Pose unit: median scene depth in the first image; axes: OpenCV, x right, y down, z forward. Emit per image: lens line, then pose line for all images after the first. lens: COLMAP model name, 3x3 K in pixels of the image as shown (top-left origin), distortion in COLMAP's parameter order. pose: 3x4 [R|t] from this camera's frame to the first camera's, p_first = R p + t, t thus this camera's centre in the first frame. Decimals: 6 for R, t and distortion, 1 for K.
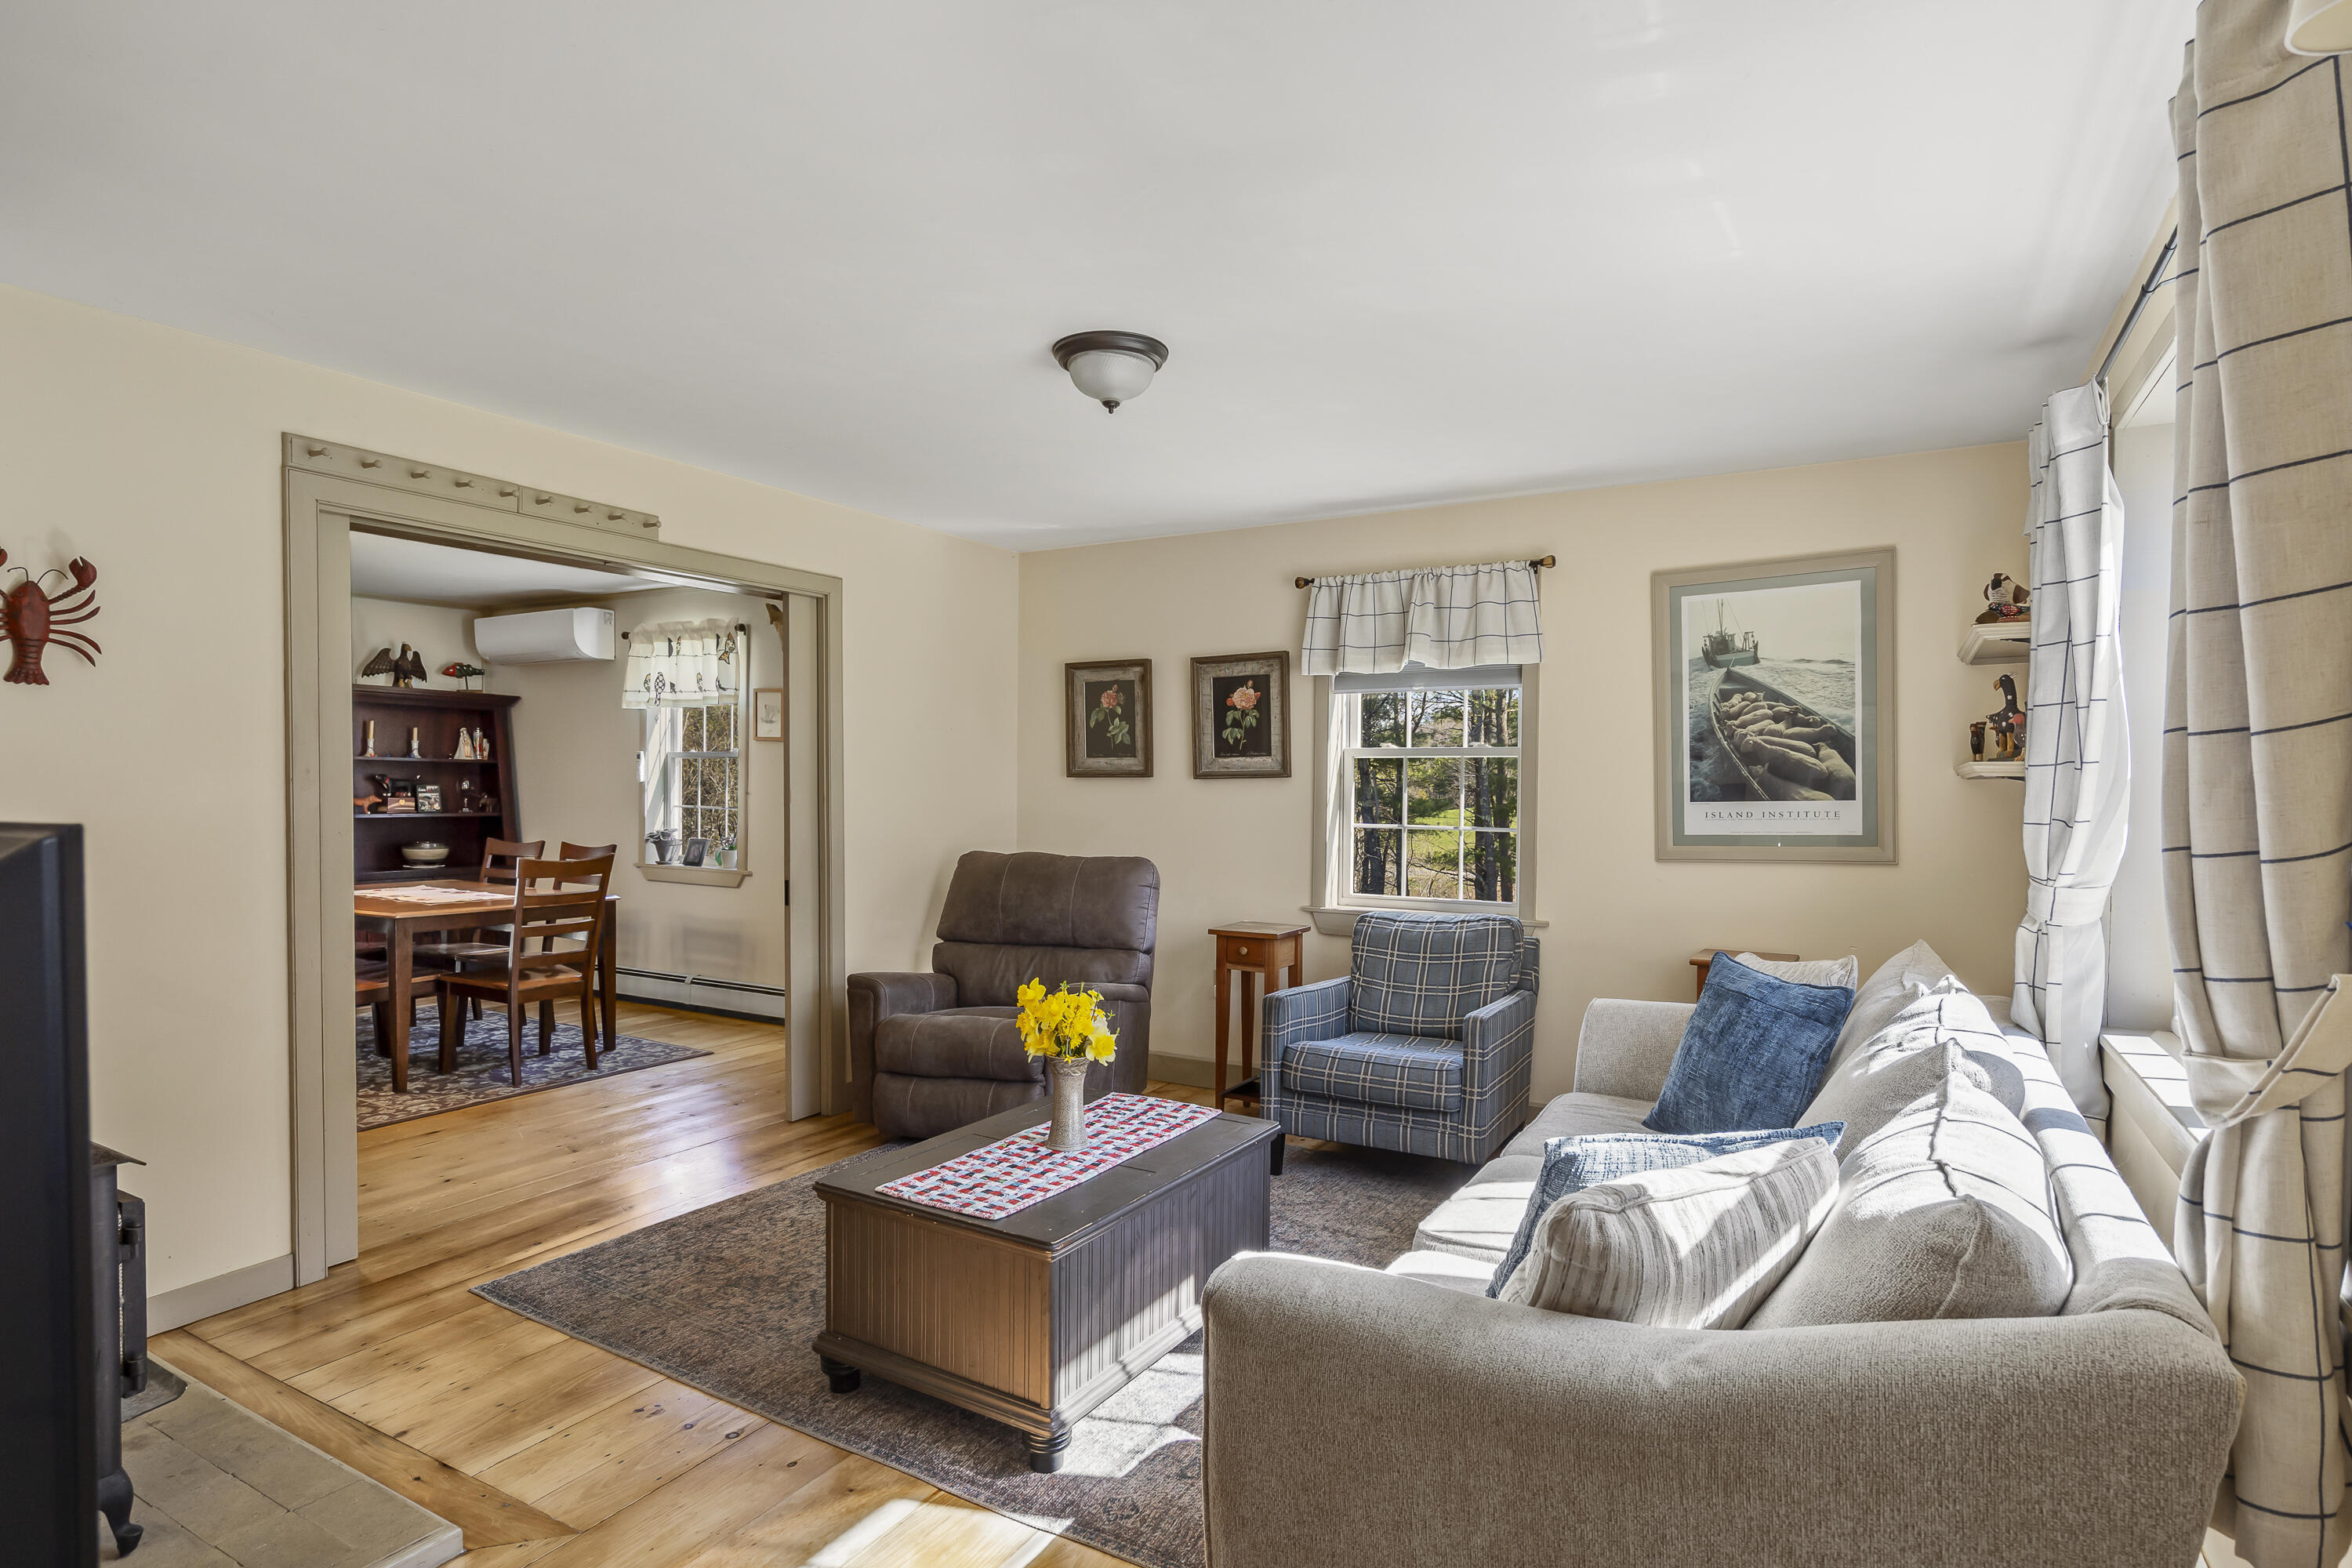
lens RADIAL K [[1275.0, 0, 1171.7], [0, 1275.0, 804.8], [0, 0, 1]] dist [-0.000121, 0.003032]
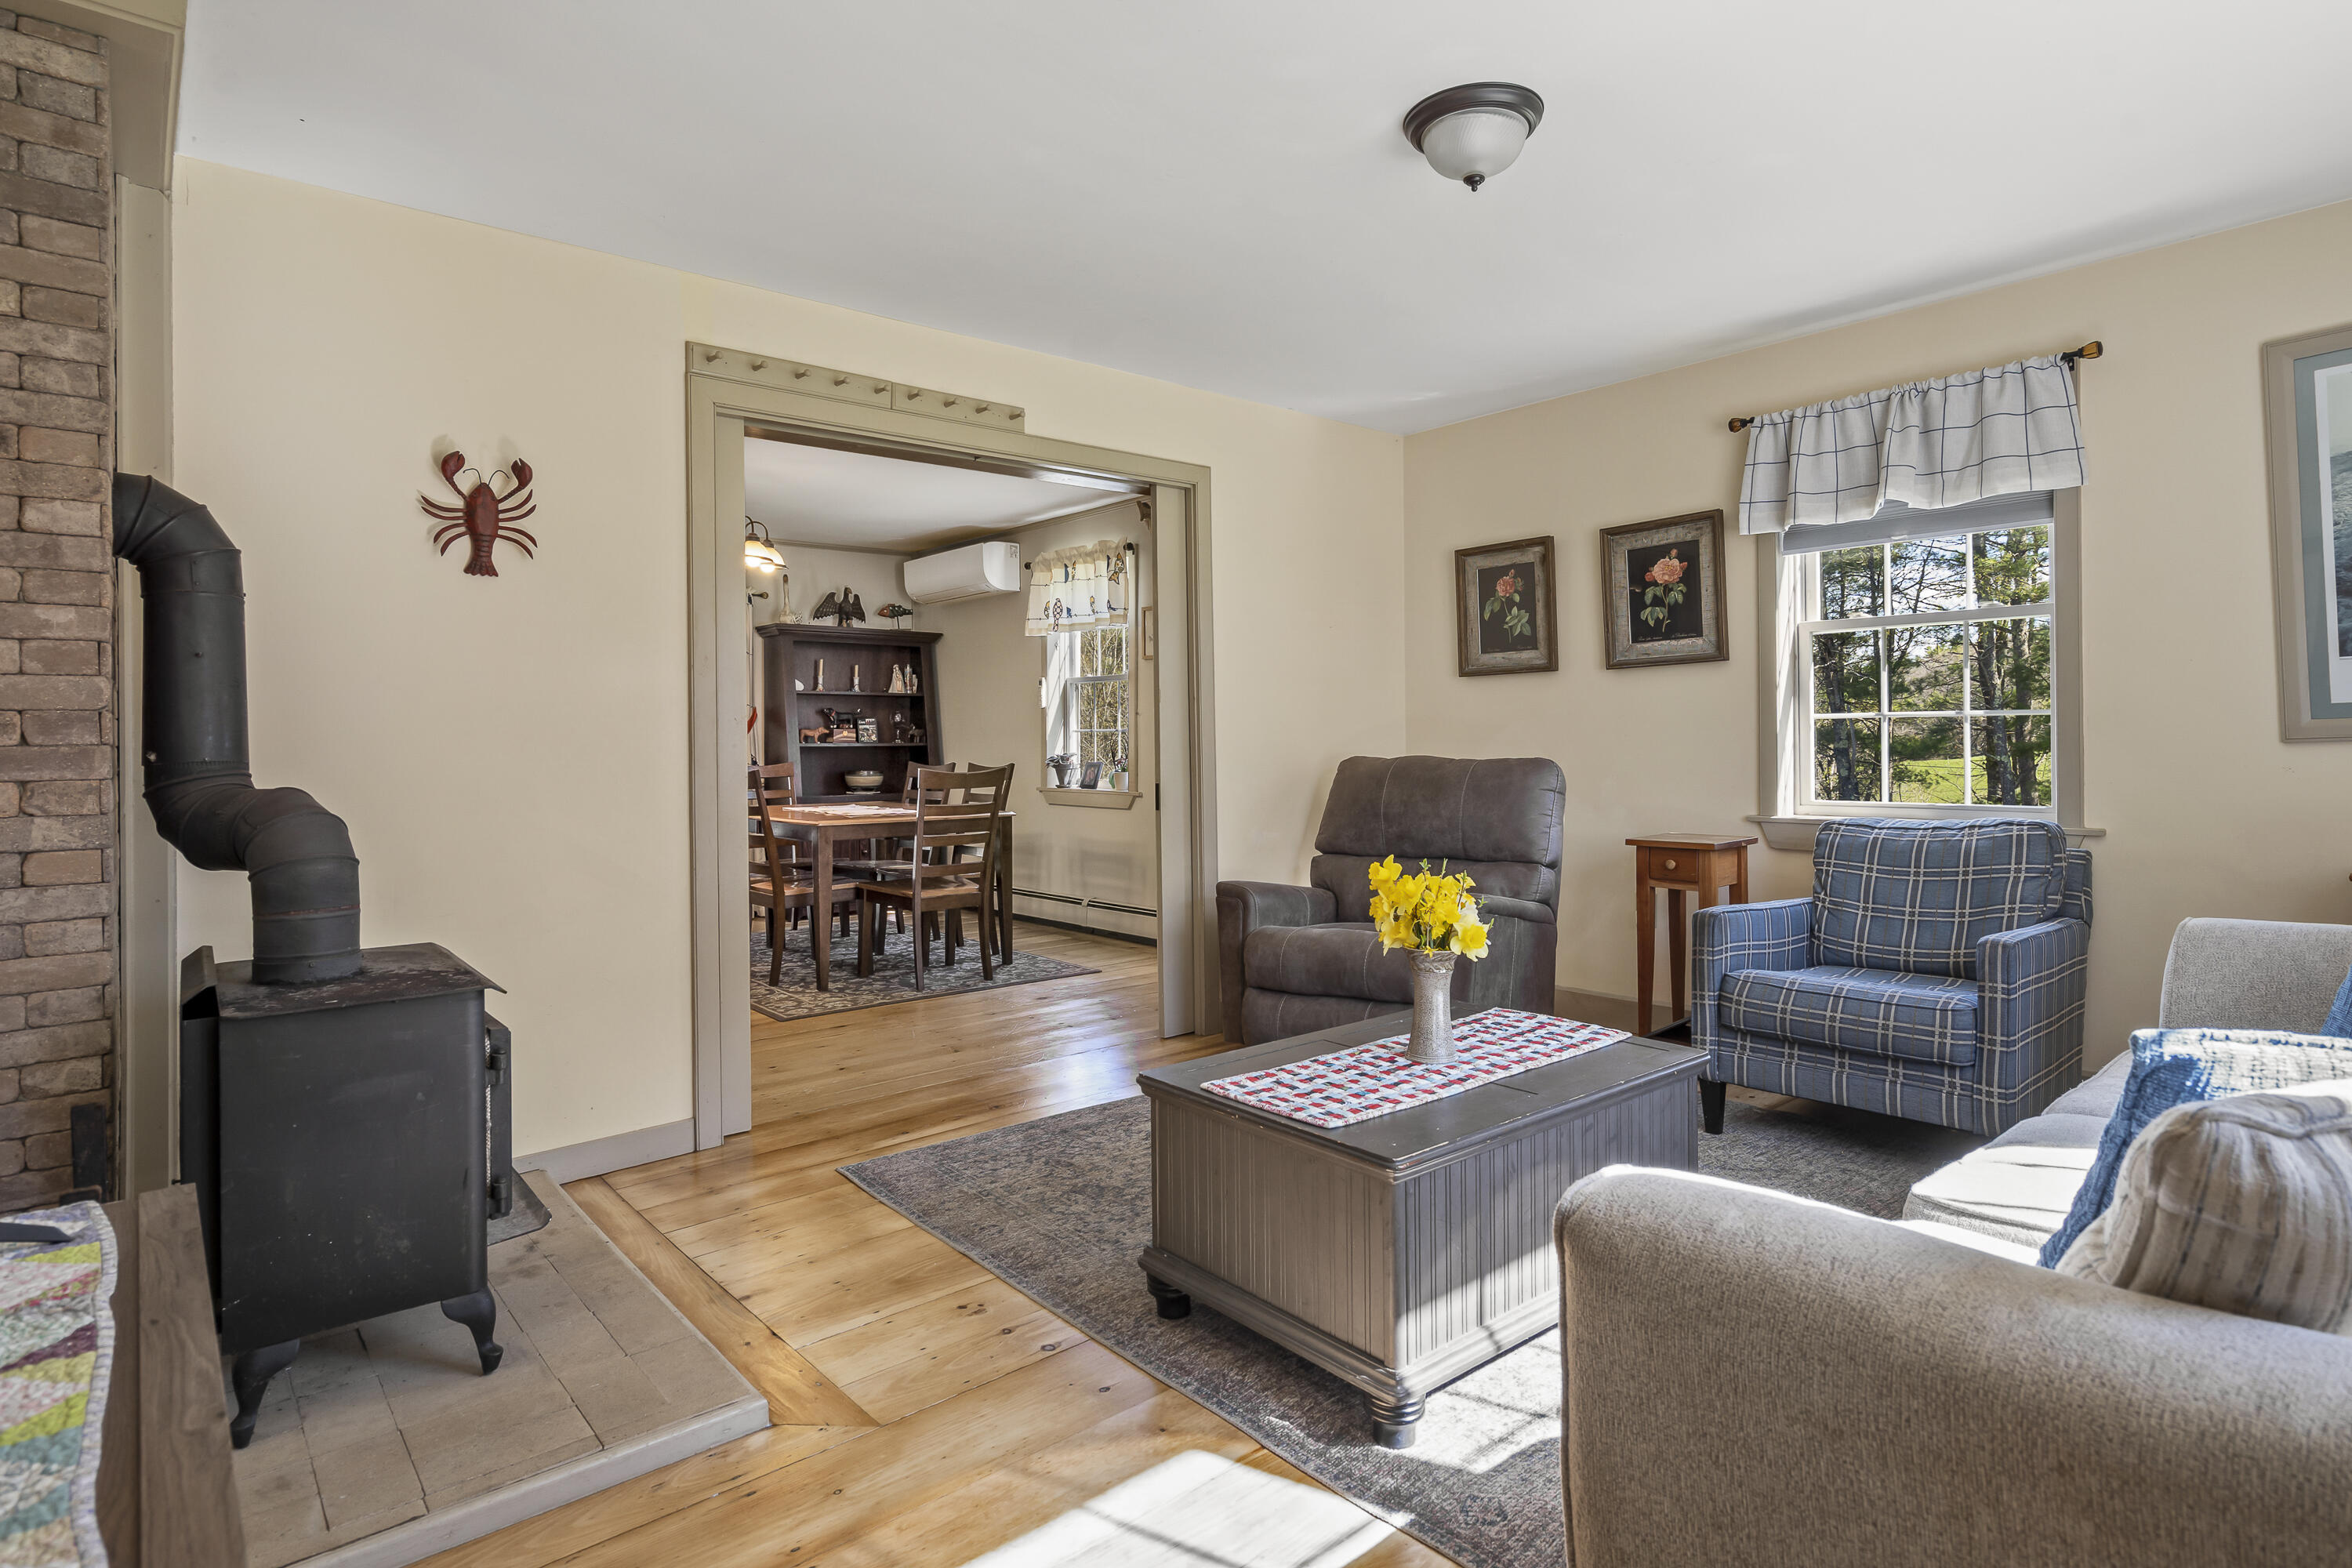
lens RADIAL K [[1275.0, 0, 1158.1], [0, 1275.0, 730.8], [0, 0, 1]] dist [-0.000121, 0.003032]
pose [[0.941951, -0.016744, -0.335331, 0.025797], [0.005650, 0.999405, -0.034033, 0.062642], [0.335702, 0.030163, 0.941485, 0.114809]]
